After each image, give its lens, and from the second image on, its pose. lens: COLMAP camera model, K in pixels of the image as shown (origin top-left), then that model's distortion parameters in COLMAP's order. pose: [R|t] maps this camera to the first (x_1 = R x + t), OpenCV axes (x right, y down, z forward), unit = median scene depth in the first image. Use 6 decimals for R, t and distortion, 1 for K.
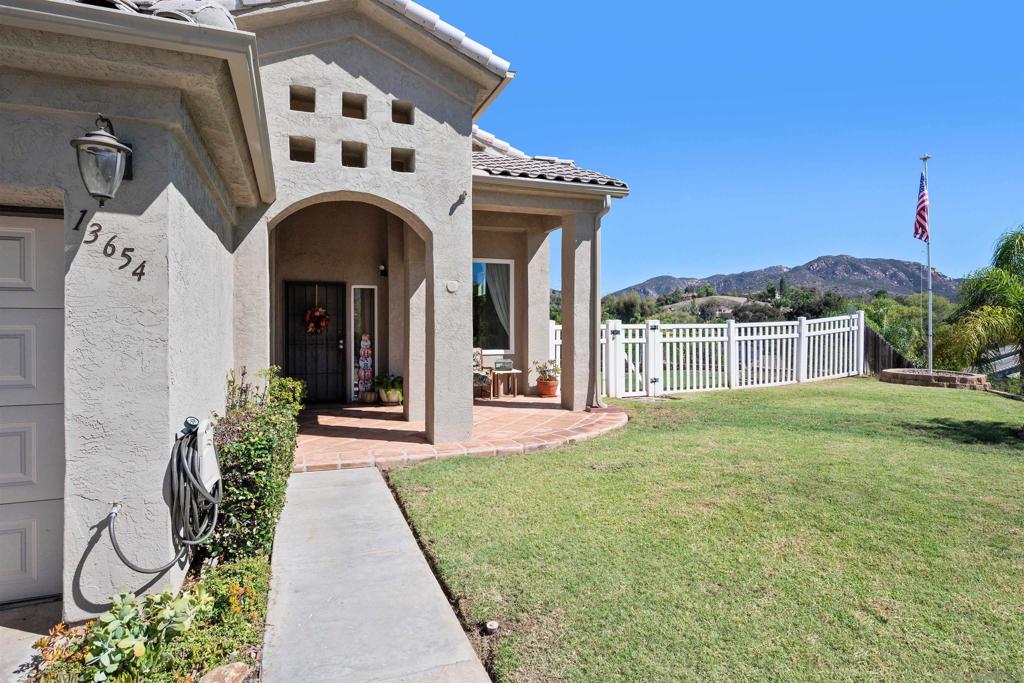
lens RADIAL K [[549.3, 0, 511.8], [0, 549.3, 333.4], [0, 0, 1]] dist [-0.000571, 0.000240]
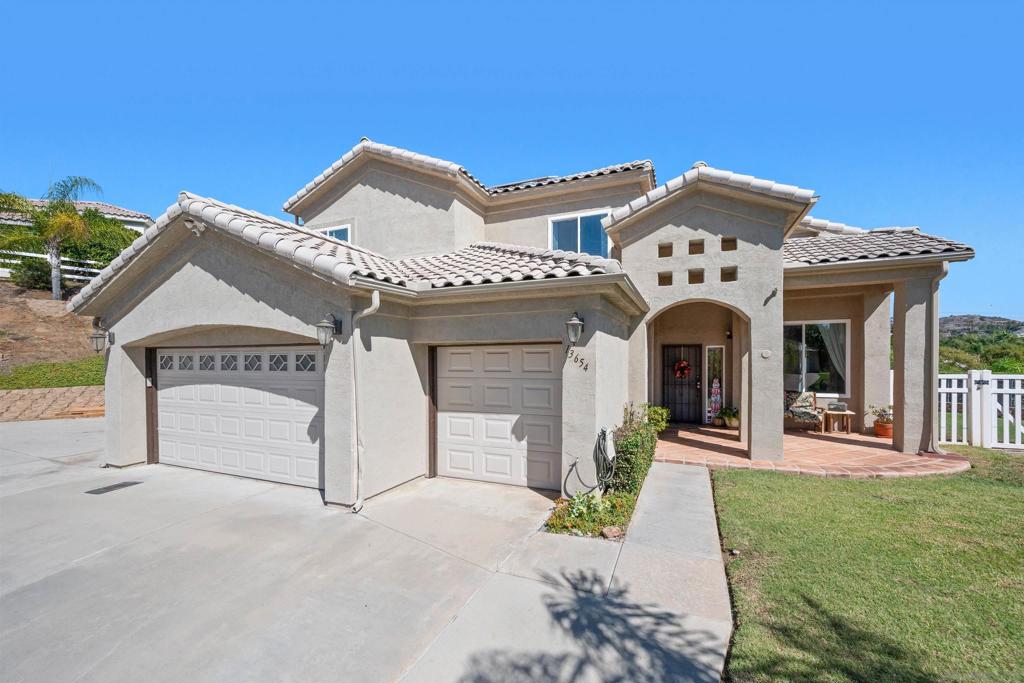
lens RADIAL K [[413.1, 0, 515.0], [0, 413.1, 362.3], [0, 0, 1]] dist [0.000004, 0.000001]
pose [[0.717584, 0.003909, -0.696461, 0.118800], [-0.006147, 0.999981, -0.000721, -0.038738], [0.696445, 0.004798, 0.717594, -0.170948]]
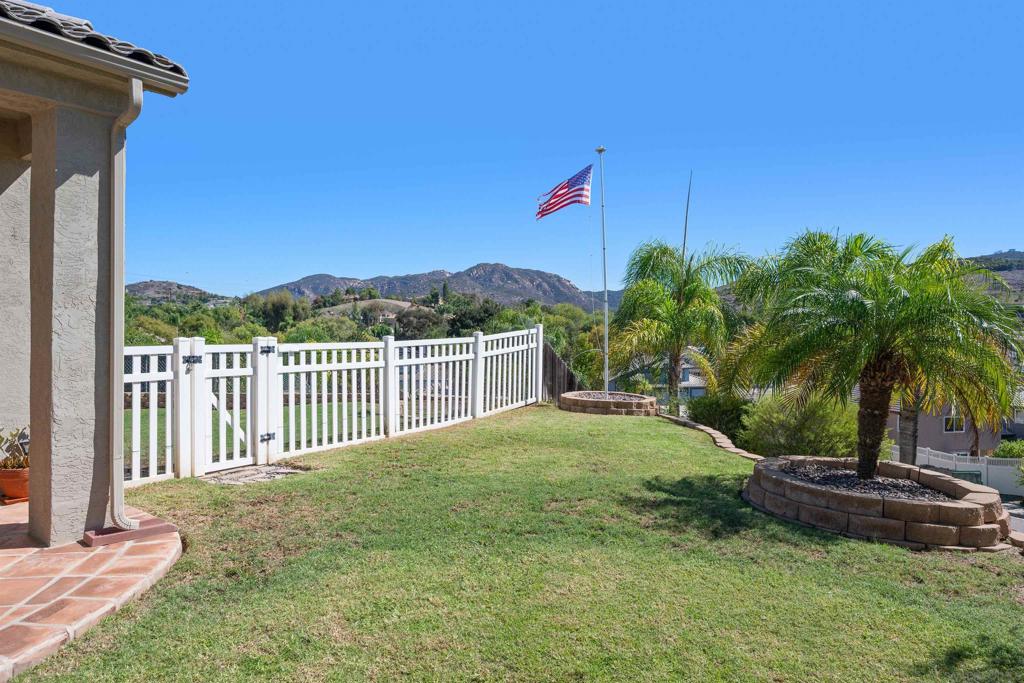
lens RADIAL K [[626.8, 0, 512.9], [0, 626.8, 335.8], [0, 0, 1]] dist [0.000561, -0.000063]
pose [[0.844267, 0.003471, 0.535911, 0.142717], [0.000192, 0.999977, -0.006778, -0.025511], [-0.535923, 0.005826, 0.844247, 0.331559]]
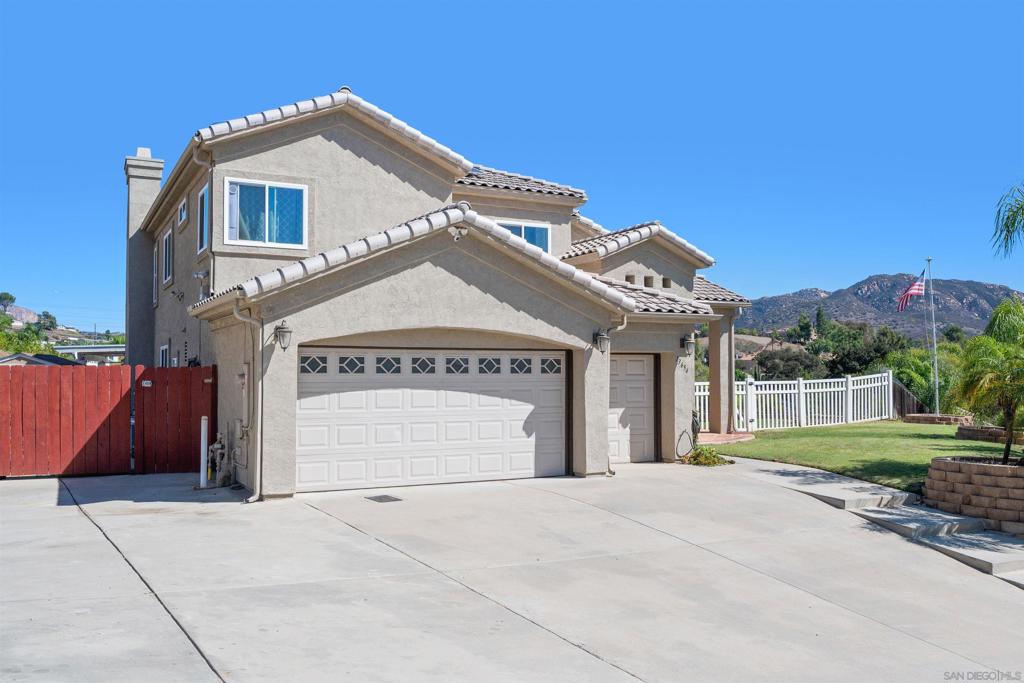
lens RADIAL K [[862.5, 0, 511.0], [0, 862.5, 348.1], [0, 0, 1]] dist [-0.007421, -0.001823]
pose [[0.993627, 0.001002, 0.112710, -0.750966], [0.004642, 0.998748, -0.049799, 0.007159], [-0.112618, 0.050005, 0.992379, -1.423352]]
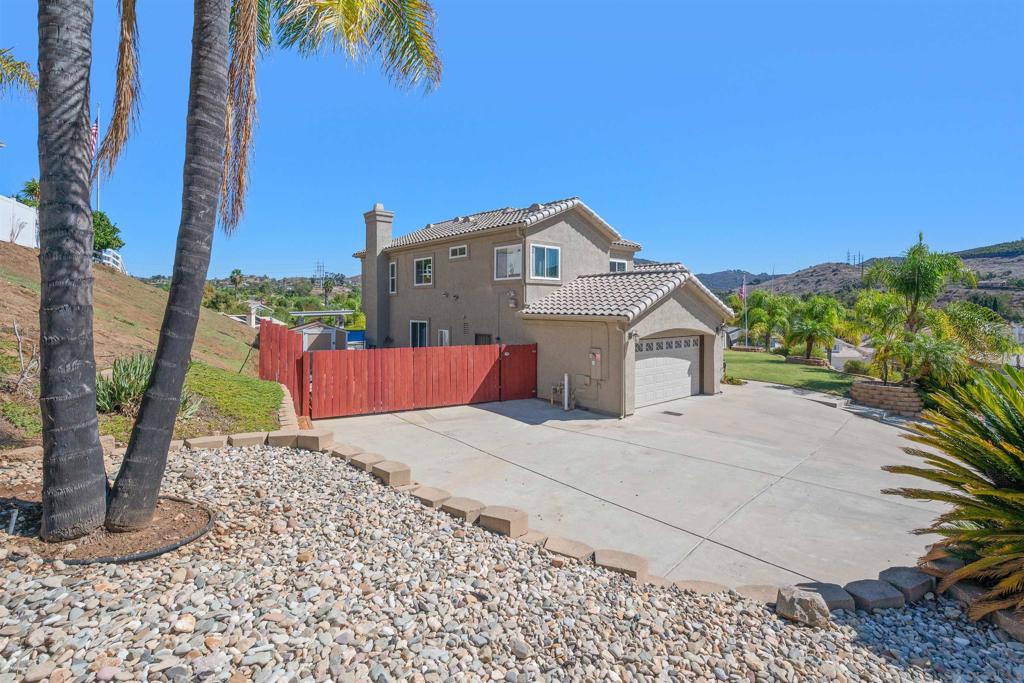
lens RADIAL K [[483.6, 0, 513.2], [0, 483.6, 310.6], [0, 0, 1]] dist [-0.000244, -0.000051]
pose [[0.941741, 0.000911, 0.336337, -1.760159], [0.002215, 0.999958, -0.008909, -0.142422], [-0.336331, 0.009135, 0.941700, -1.389300]]
